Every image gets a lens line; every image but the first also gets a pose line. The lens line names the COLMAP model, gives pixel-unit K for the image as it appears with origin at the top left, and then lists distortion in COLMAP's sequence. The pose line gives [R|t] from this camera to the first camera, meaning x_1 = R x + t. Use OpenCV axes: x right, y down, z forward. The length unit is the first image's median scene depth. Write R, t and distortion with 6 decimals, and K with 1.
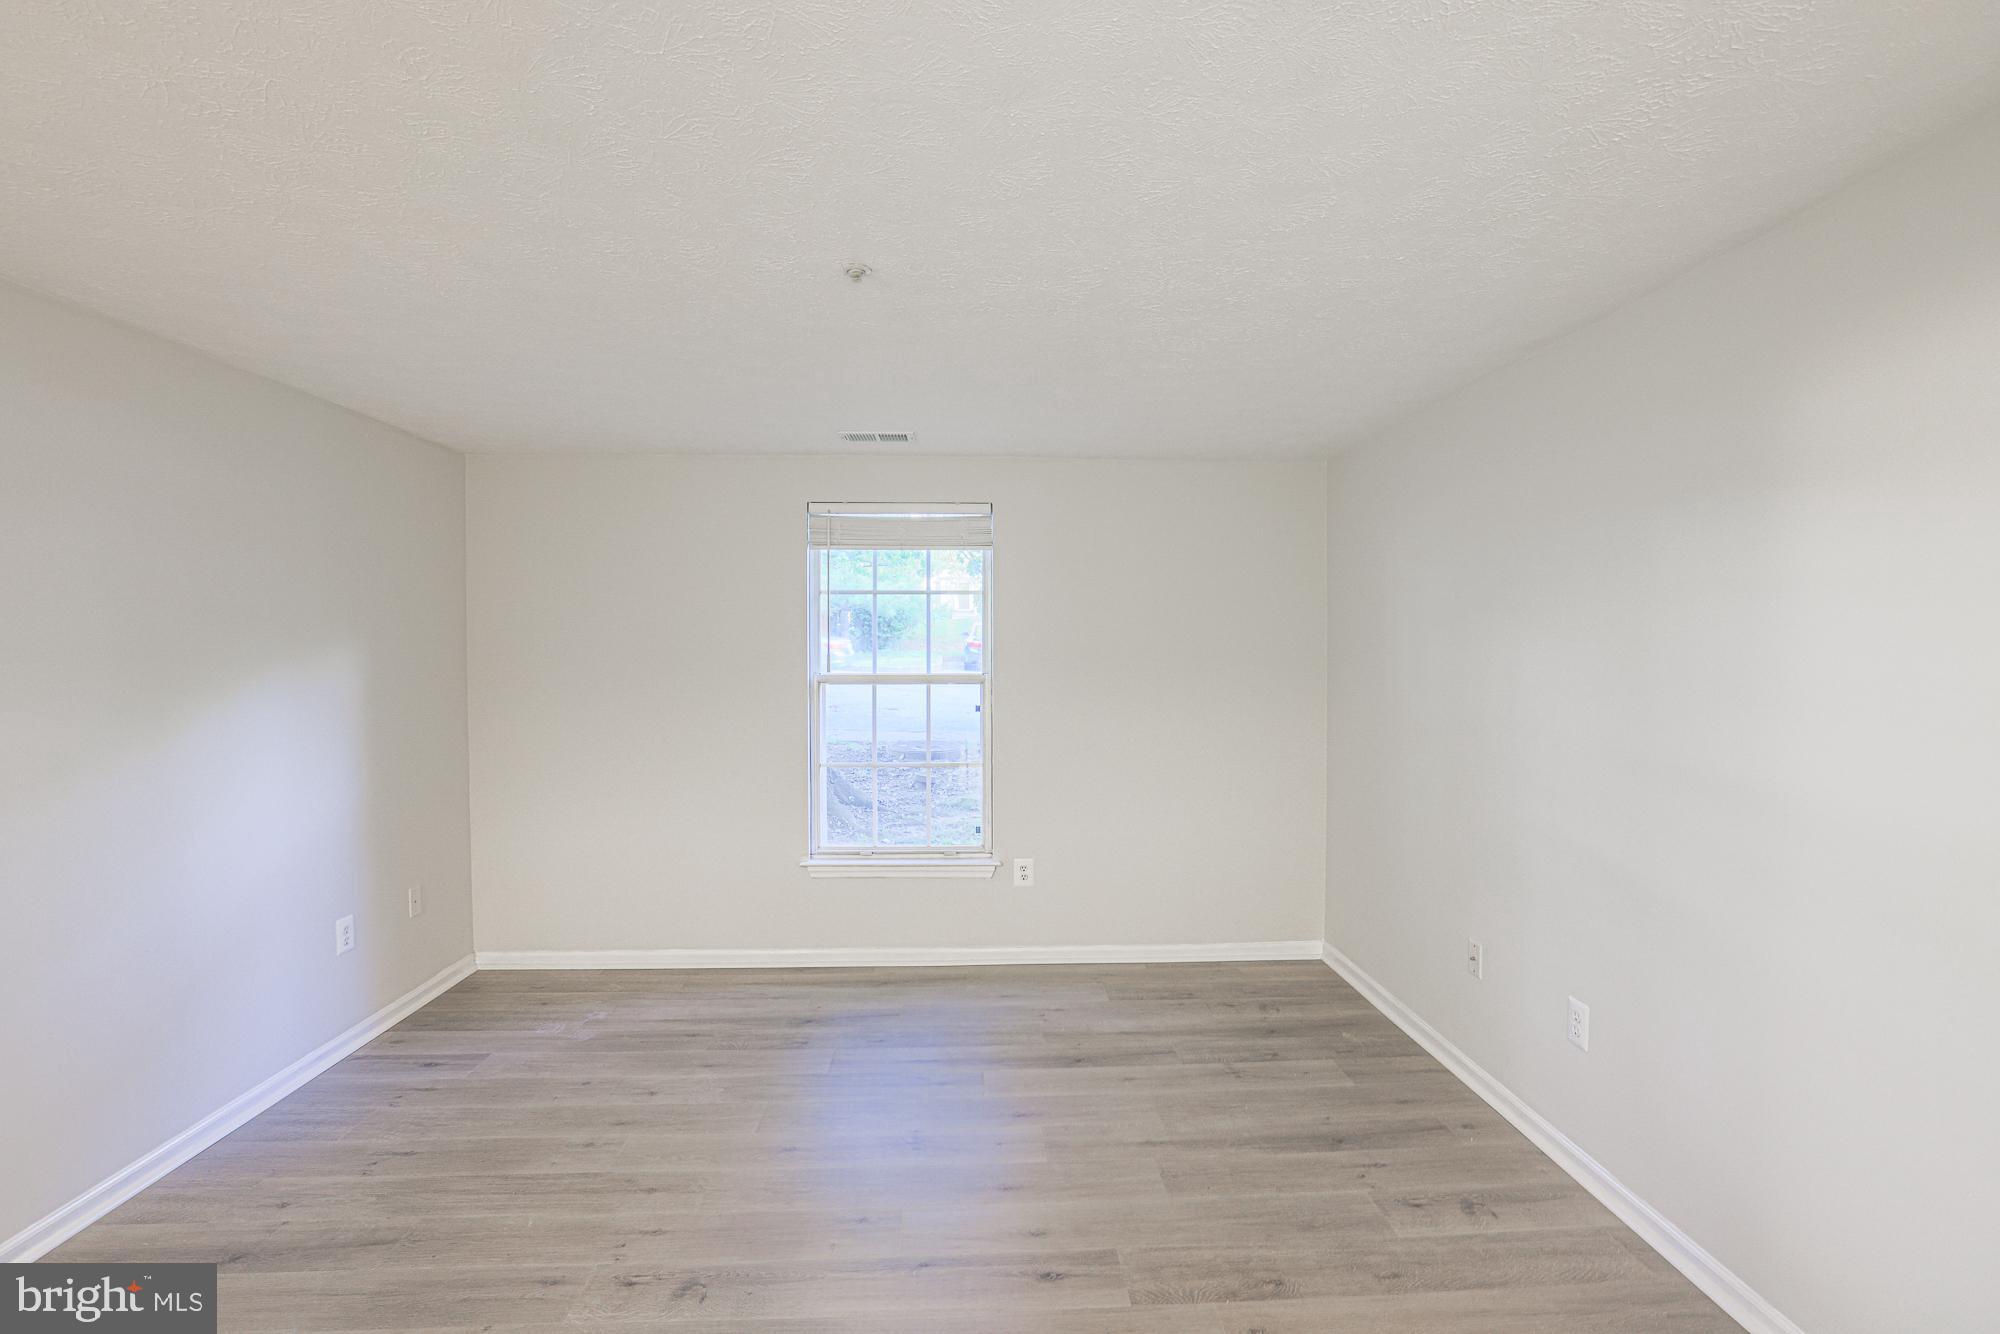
lens RADIAL K [[912.6, 0, 996.5], [0, 912.6, 691.8], [0, 0, 1]] dist [-0.061963, 0.031629]
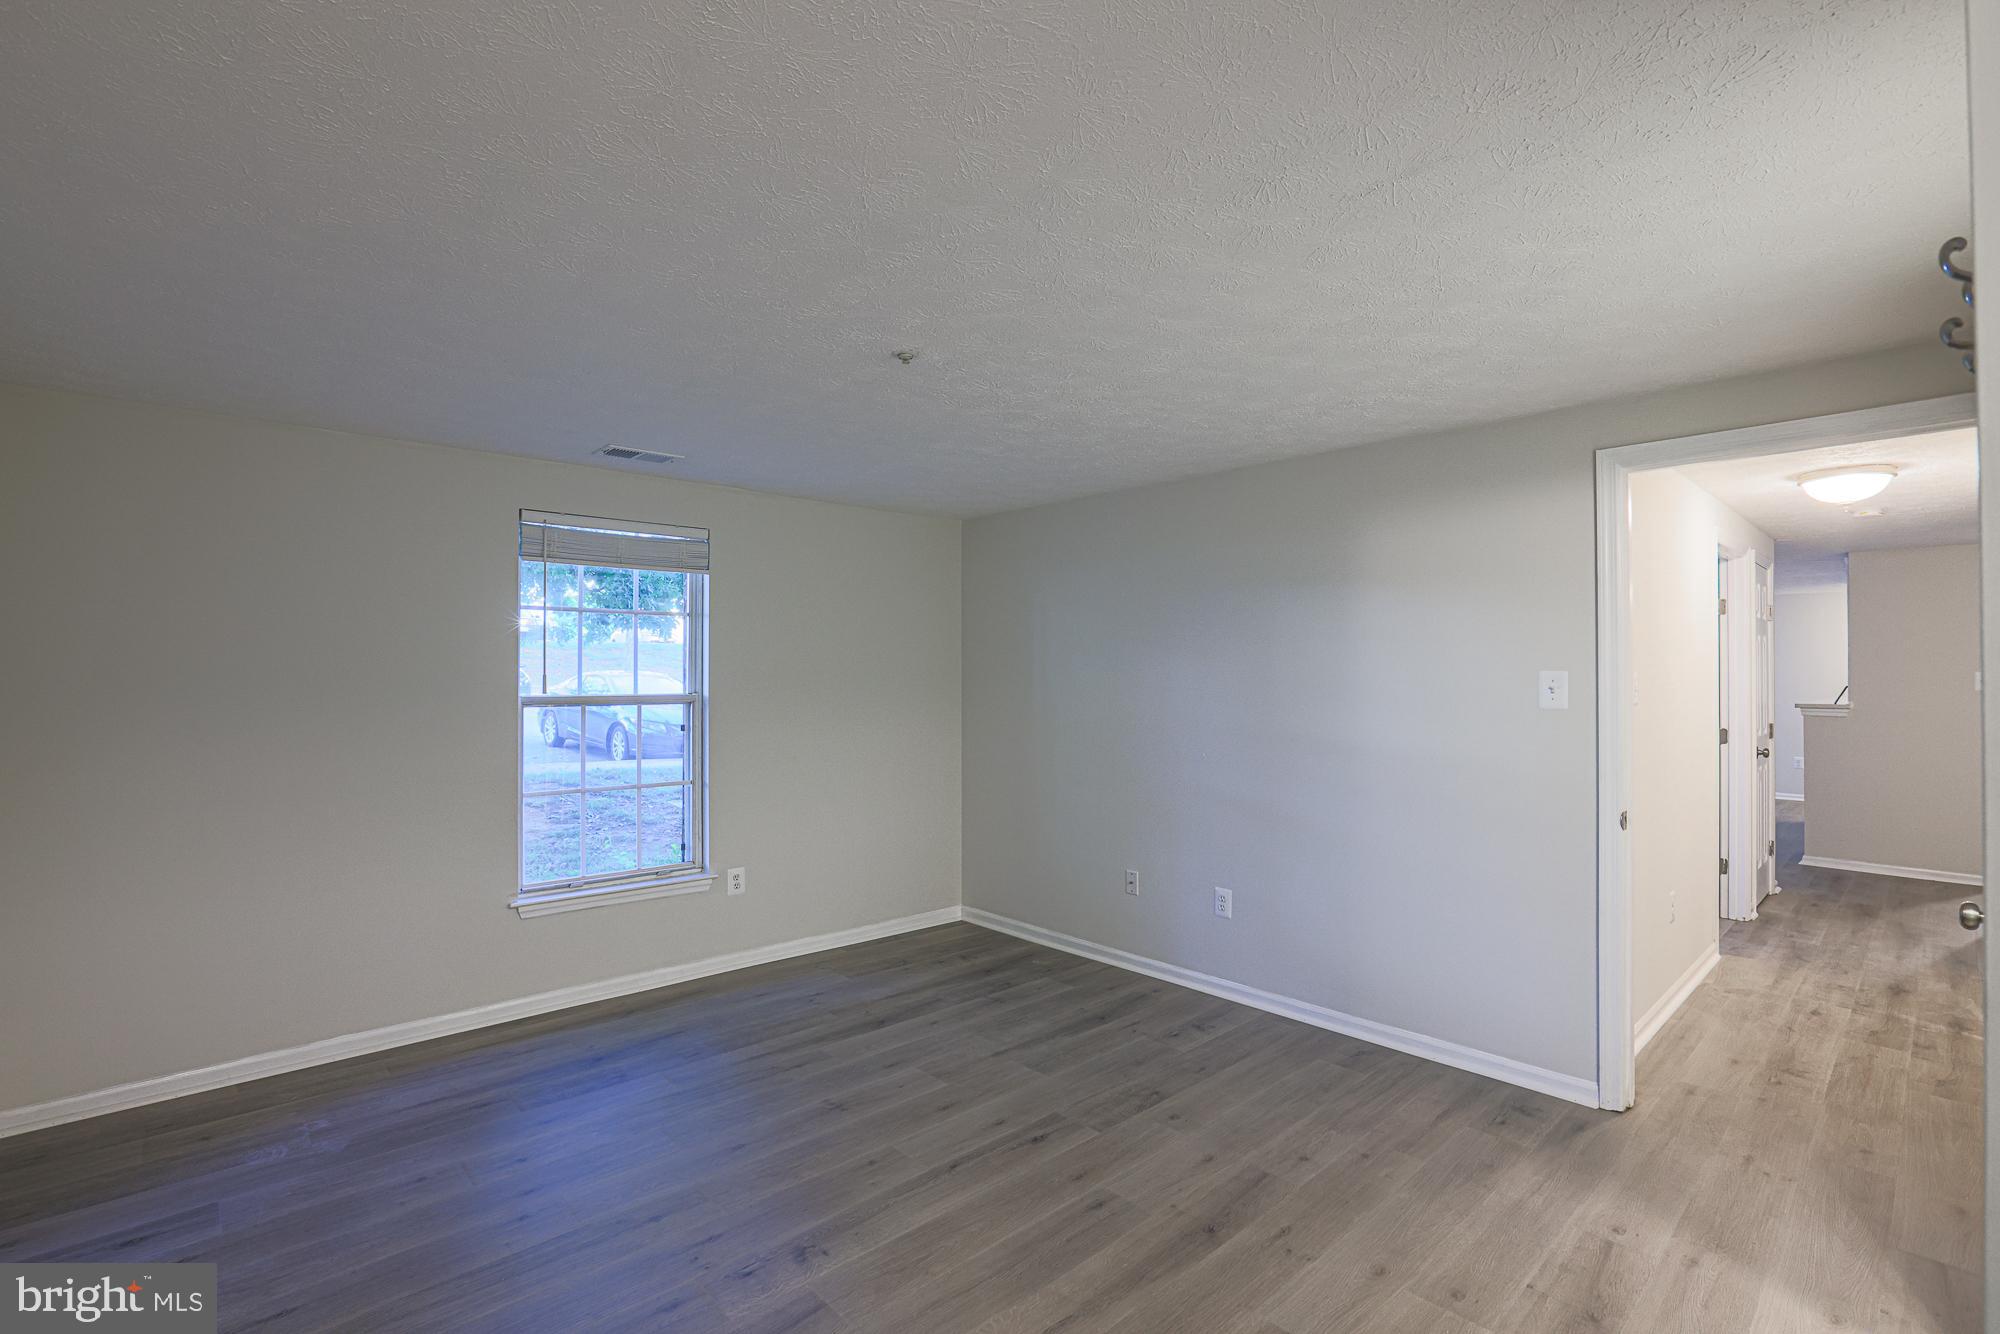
lens RADIAL K [[934.5, 0, 1000.0], [0, 934.5, 667.0], [0, 0, 1]] dist [-0.052959, 0.021957]
pose [[0.762038, 0.005863, 0.647506, -0.501286], [0.025416, 0.998918, -0.038956, 0.000686], [-0.647034, 0.046143, 0.761064, -0.026329]]
